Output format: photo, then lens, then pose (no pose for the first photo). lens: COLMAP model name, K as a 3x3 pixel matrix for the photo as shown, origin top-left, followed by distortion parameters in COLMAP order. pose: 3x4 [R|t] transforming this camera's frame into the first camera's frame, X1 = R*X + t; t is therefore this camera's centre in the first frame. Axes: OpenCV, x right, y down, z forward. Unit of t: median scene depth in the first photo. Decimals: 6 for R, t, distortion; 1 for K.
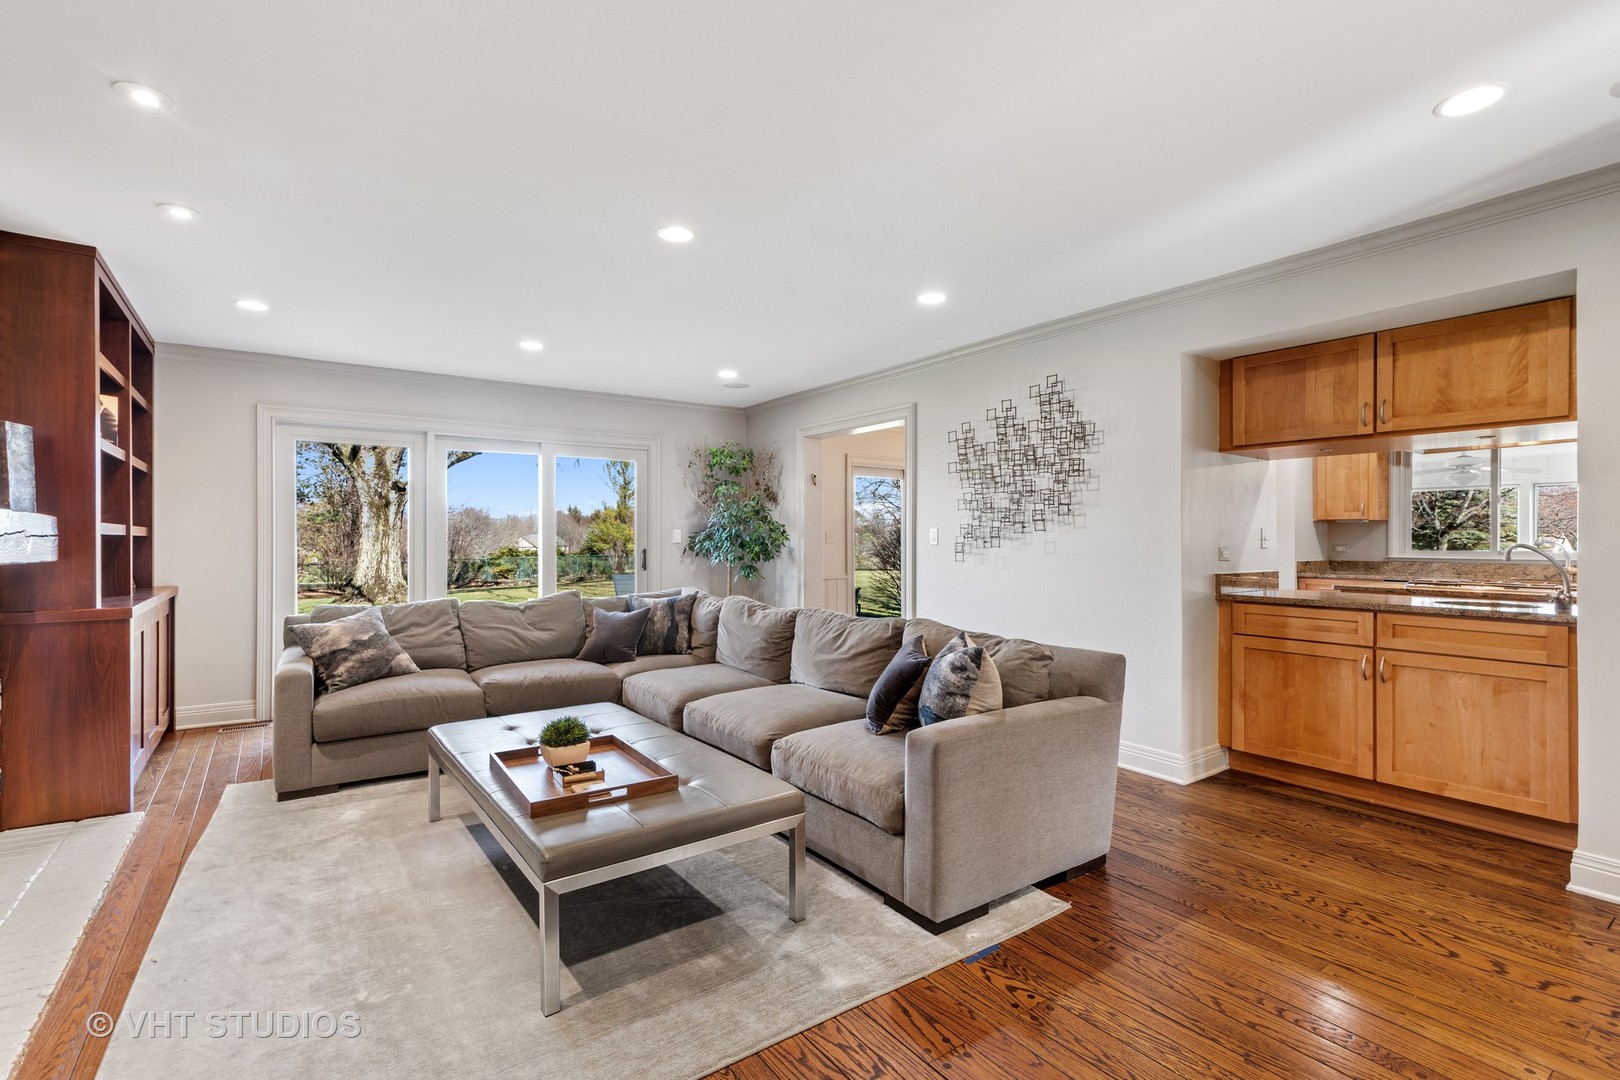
lens RADIAL K [[739.4, 0, 810.0], [0, 739.4, 540.0], [0, 0, 1]] dist [0.001444, -0.000097]
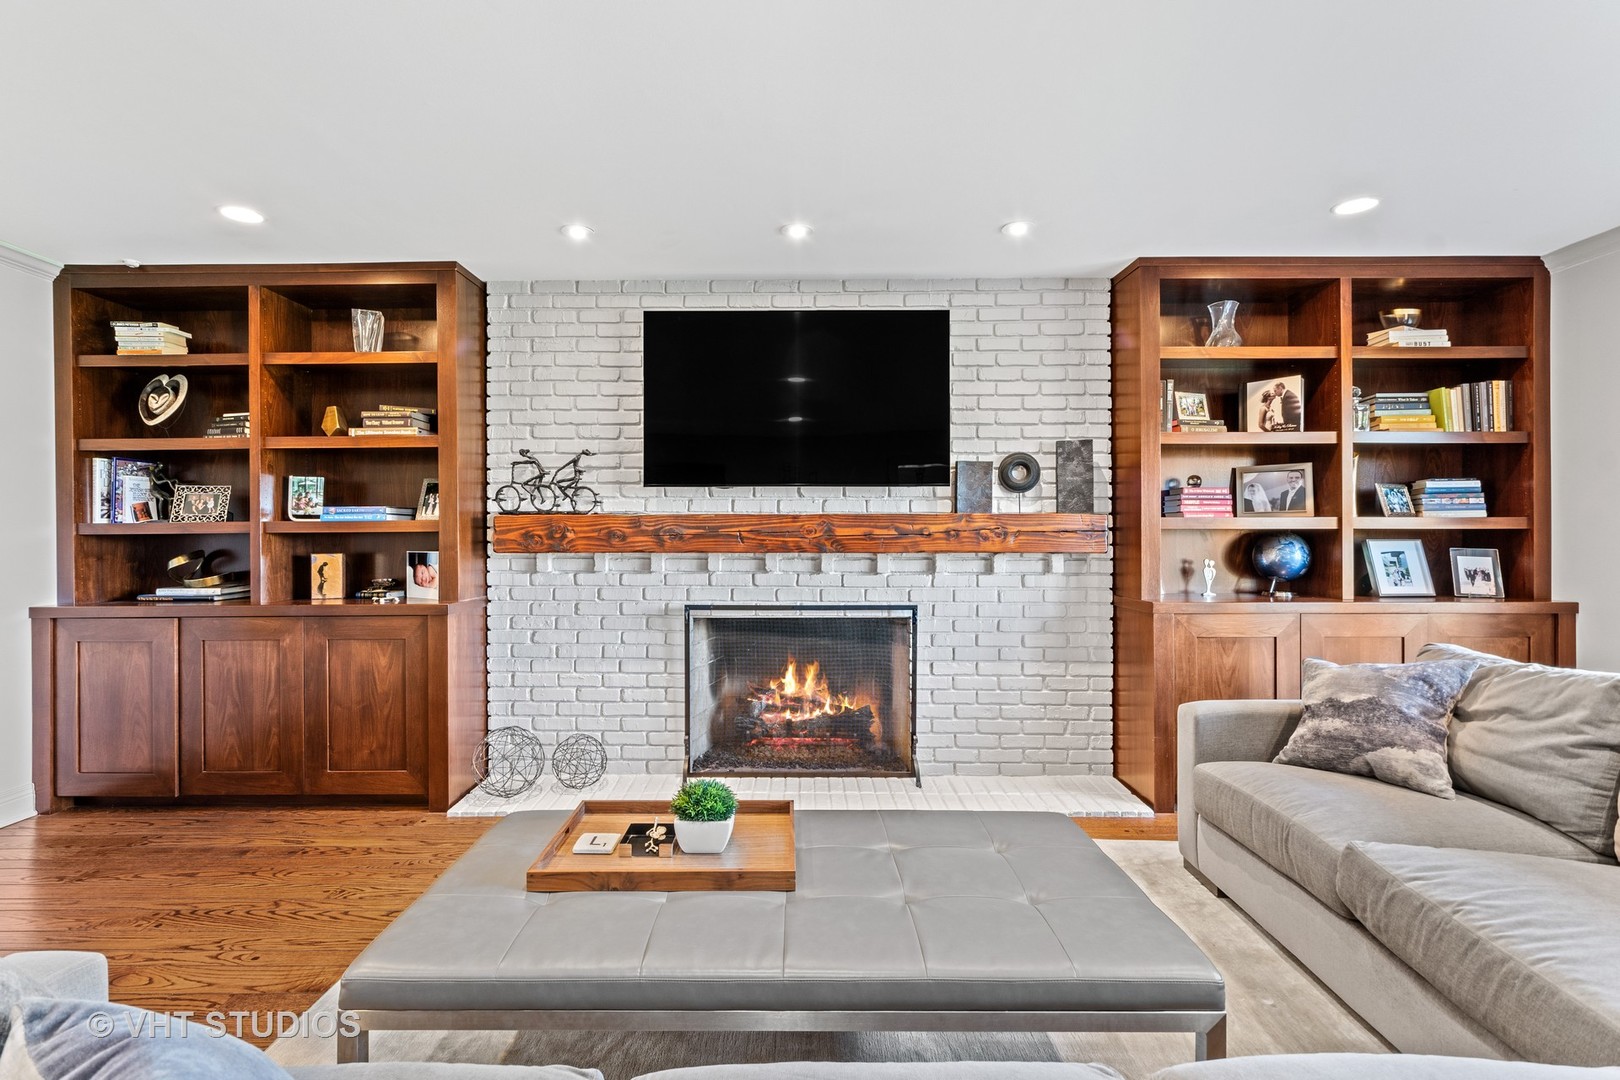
lens RADIAL K [[739.4, 0, 810.0], [0, 739.4, 540.0], [0, 0, 1]] dist [0.001444, -0.000097]
pose [[-0.585503, 0.009124, -0.810619, 0.138811], [0.000886, 0.999943, 0.010614, -0.003943], [0.810670, 0.005496, -0.585478, 0.991578]]
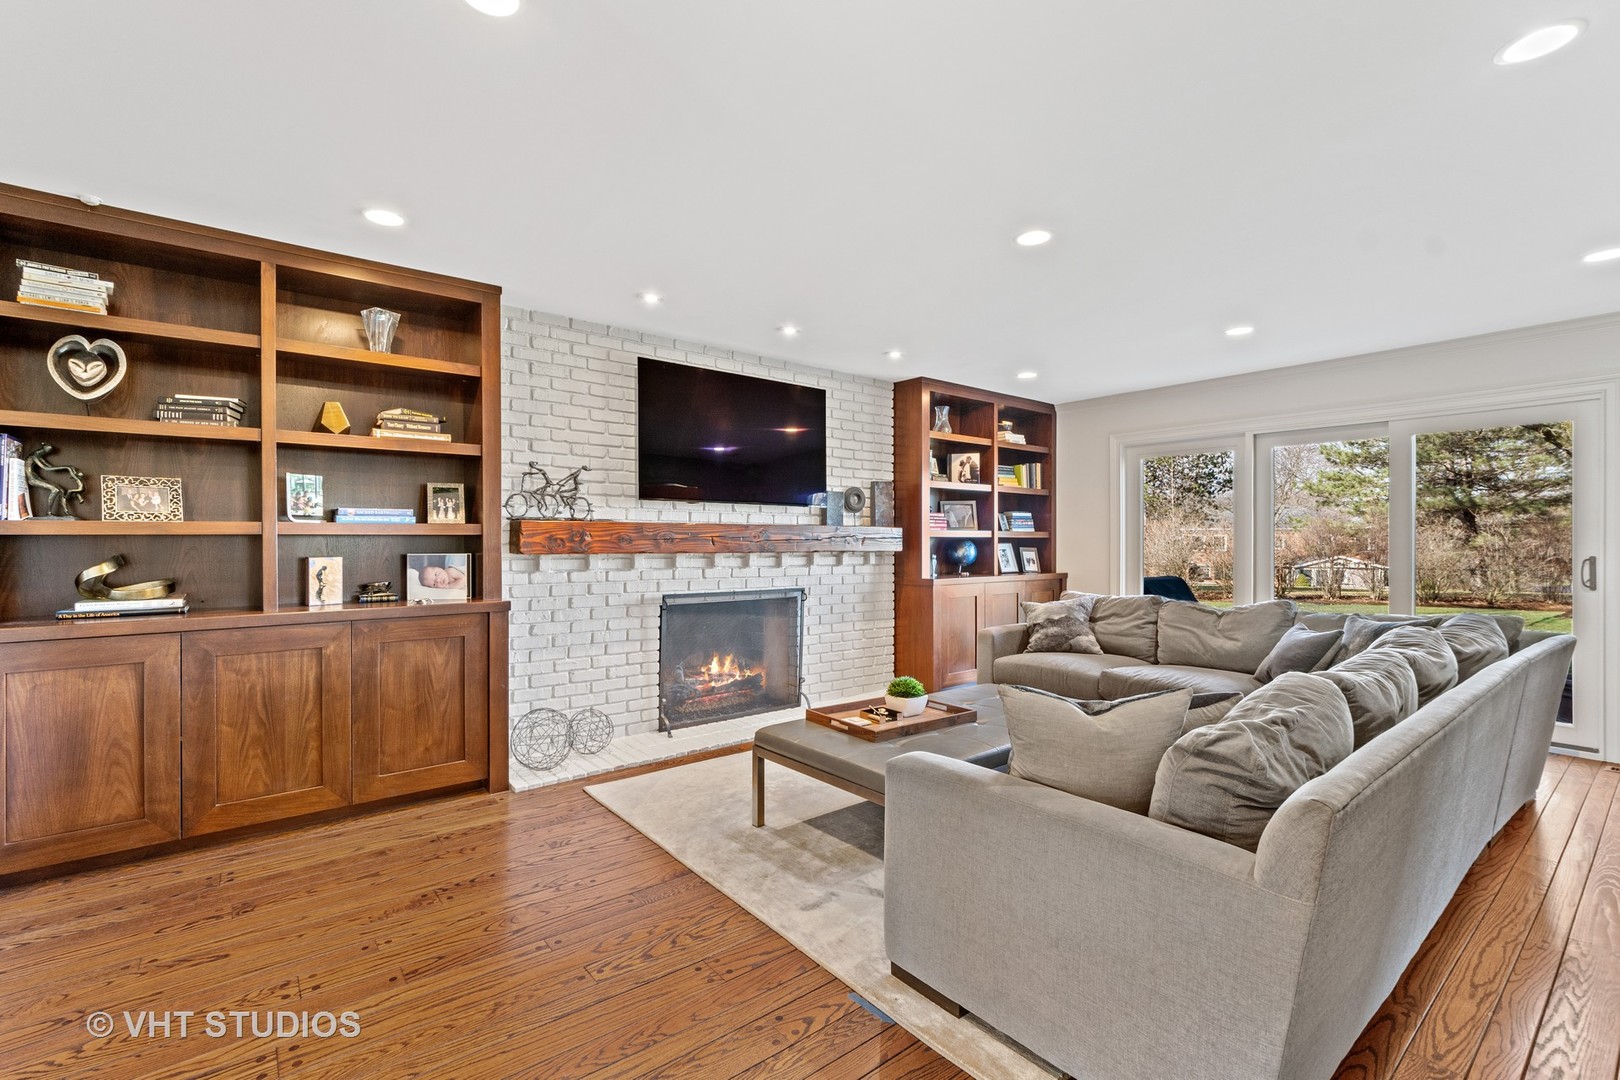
lens RADIAL K [[710.3, 0, 780.7], [0, 710.3, 548.3], [0, 0, 1]] dist [-0.001451, -0.000369]
pose [[0.039850, 0.011893, -0.999135, 0.593770], [-0.003522, 0.999925, 0.011762, 0.000099], [0.999199, 0.003050, 0.039889, 0.475419]]
